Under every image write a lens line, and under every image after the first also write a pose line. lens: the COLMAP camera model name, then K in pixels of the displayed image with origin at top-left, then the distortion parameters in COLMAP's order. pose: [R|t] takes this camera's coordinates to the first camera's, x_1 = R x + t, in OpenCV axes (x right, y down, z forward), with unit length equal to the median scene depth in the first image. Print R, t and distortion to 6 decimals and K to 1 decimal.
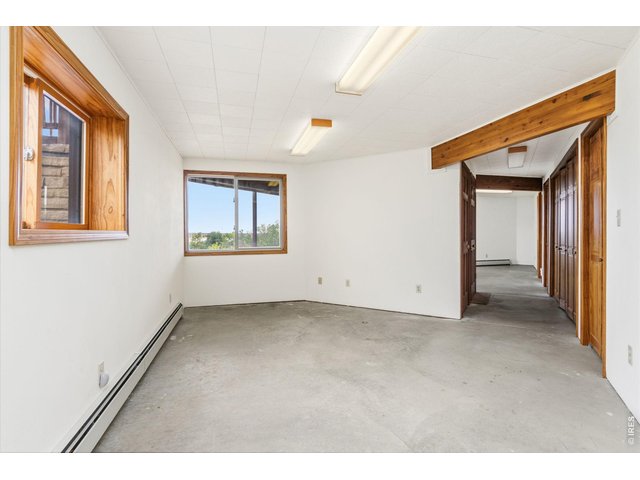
lens RADIAL K [[299.2, 0, 321.6], [0, 299.2, 236.4], [0, 0, 1]] dist [0.002723, 0.000846]
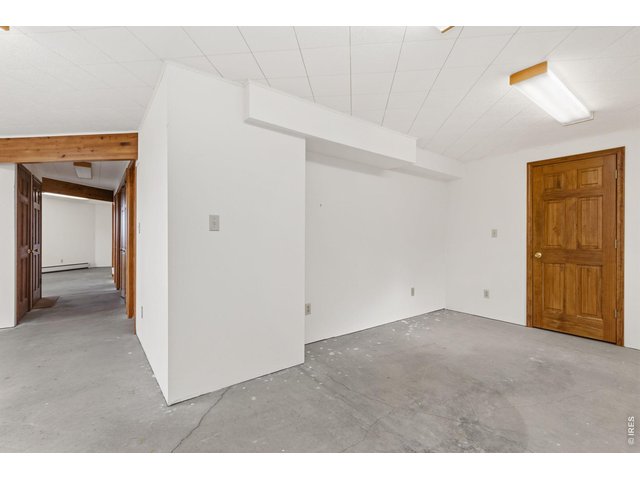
lens RADIAL K [[297.6, 0, 320.7], [0, 297.6, 236.6], [0, 0, 1]] dist [0.002181, 0.000105]
pose [[0.376004, 0.006581, 0.926595, -0.147351], [0.007736, 0.999918, -0.010241, 0.012823], [-0.926586, 0.011019, 0.375922, -0.711517]]
